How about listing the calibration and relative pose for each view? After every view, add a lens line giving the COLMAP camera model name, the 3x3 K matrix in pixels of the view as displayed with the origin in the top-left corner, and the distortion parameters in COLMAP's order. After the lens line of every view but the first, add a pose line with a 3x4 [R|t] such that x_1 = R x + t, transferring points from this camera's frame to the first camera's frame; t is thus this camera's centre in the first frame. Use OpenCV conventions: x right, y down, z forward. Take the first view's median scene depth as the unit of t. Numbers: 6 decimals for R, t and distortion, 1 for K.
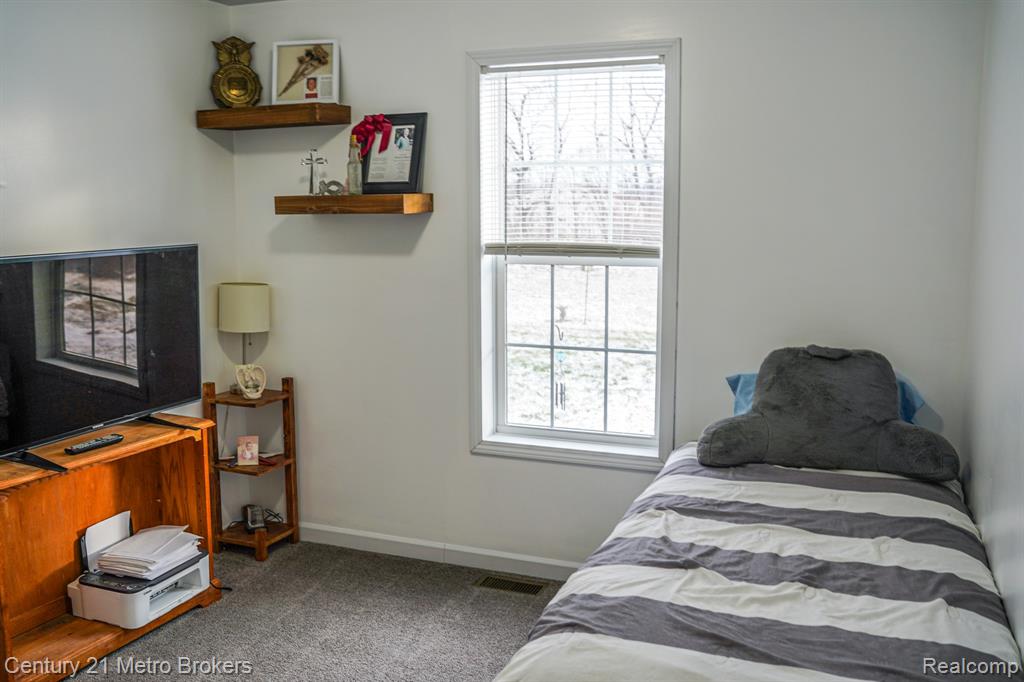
lens RADIAL K [[982.6, 0, 512.0], [0, 982.6, 341.0], [0, 0, 1]] dist [-0.082744, 0.002222]
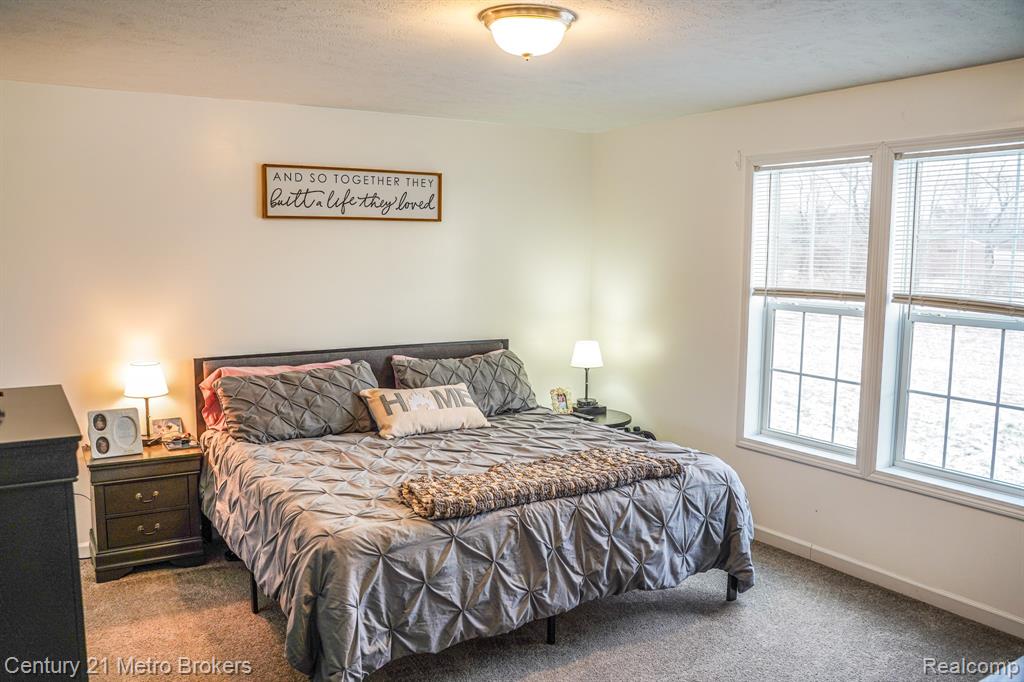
lens RADIAL K [[838.3, 0, 512.0], [0, 838.3, 341.0], [0, 0, 1]] dist [-0.062702, 0.003993]
pose [[0.818406, 0.079474, -0.569118, 0.176062], [-0.106702, 0.994184, -0.014609, 0.009866], [0.564647, 0.072682, 0.822126, -0.072292]]
